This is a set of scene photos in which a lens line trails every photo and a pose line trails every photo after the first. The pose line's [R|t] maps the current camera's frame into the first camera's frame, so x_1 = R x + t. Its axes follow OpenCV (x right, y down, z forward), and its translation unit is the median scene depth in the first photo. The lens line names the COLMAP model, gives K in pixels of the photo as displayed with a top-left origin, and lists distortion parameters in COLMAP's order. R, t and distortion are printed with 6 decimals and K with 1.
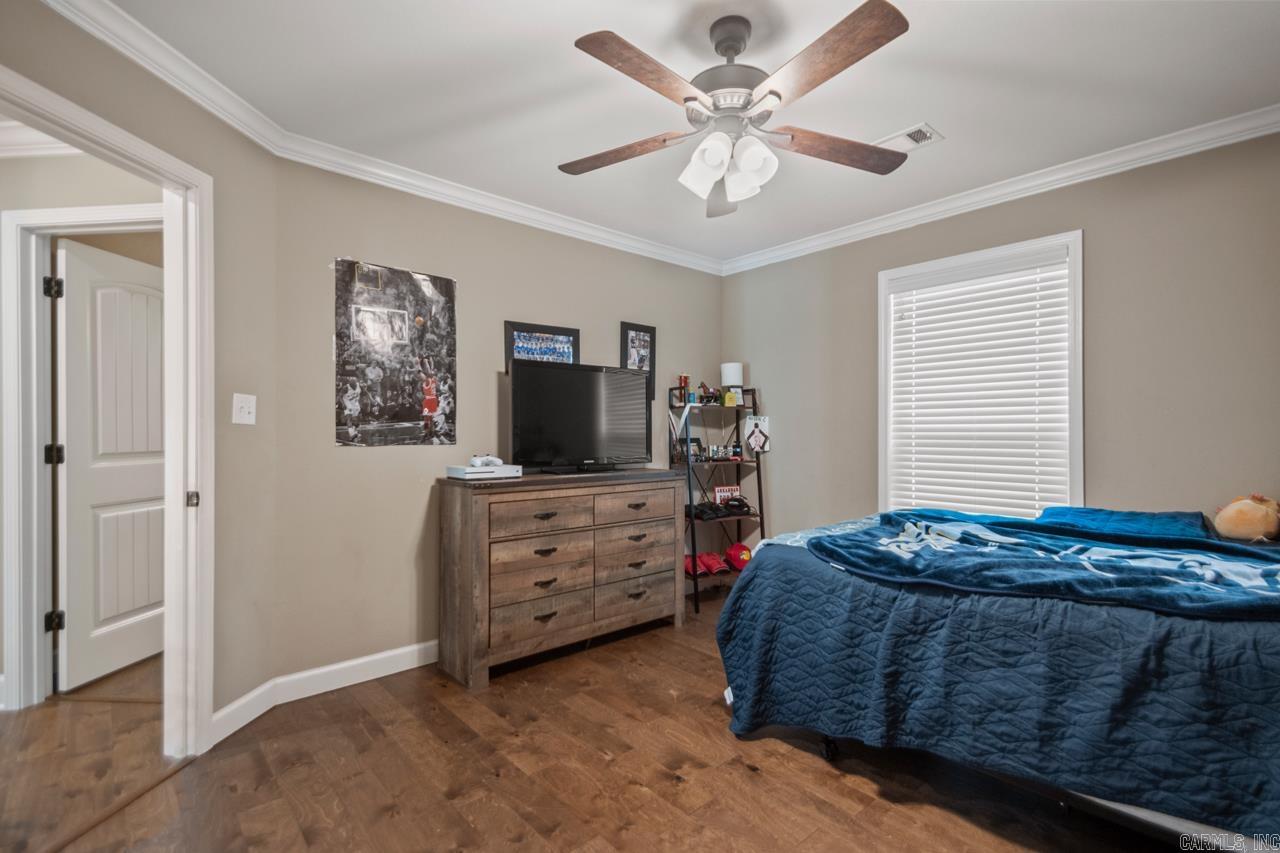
lens RADIAL K [[592.5, 0, 643.4], [0, 592.5, 430.8], [0, 0, 1]] dist [0.048349, -0.024930]
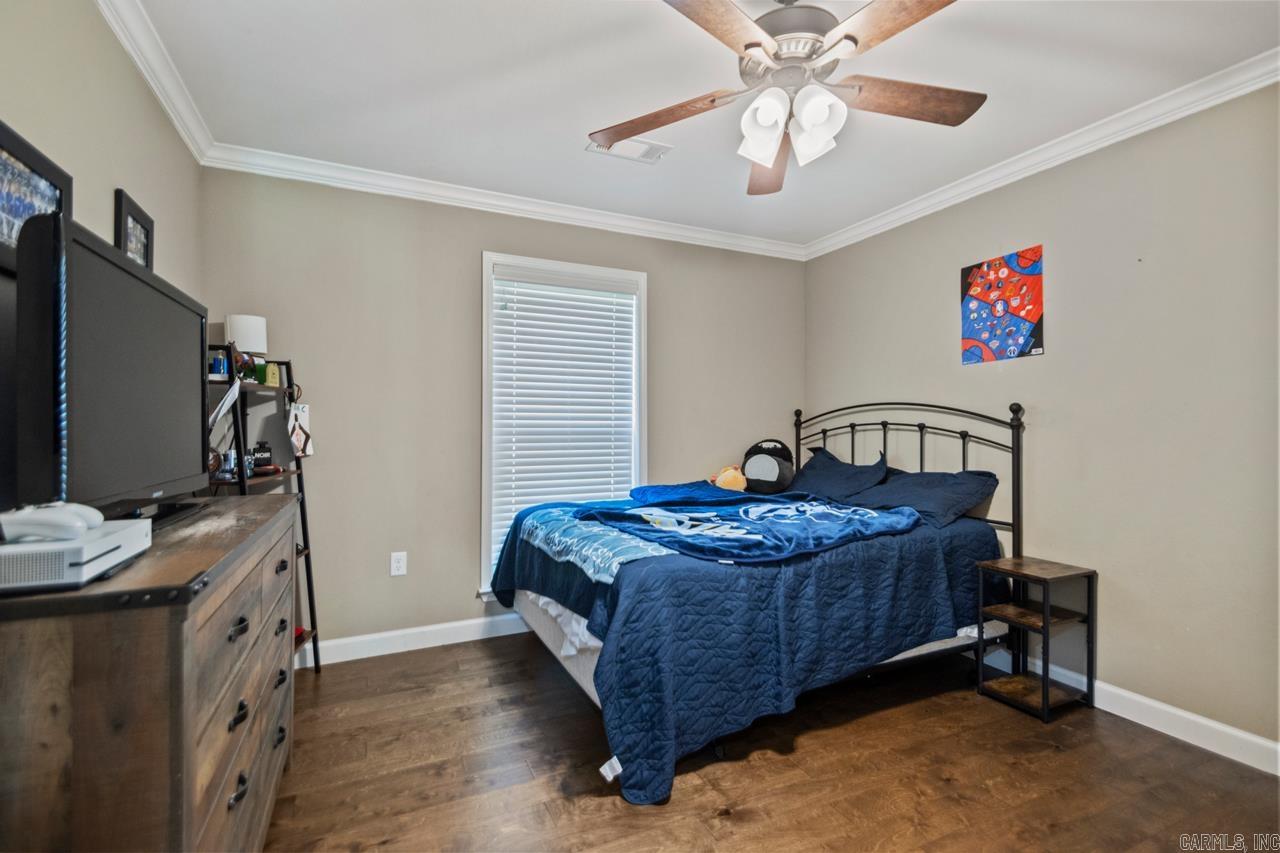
lens RADIAL K [[600.6, 0, 658.8], [0, 600.6, 420.2], [0, 0, 1]] dist [0.052753, -0.025723]
pose [[0.267409, 0.009637, 0.963535, -0.612852], [-0.004638, 0.999951, -0.008714, -0.003794], [-0.963572, -0.002138, 0.267441, 0.737234]]
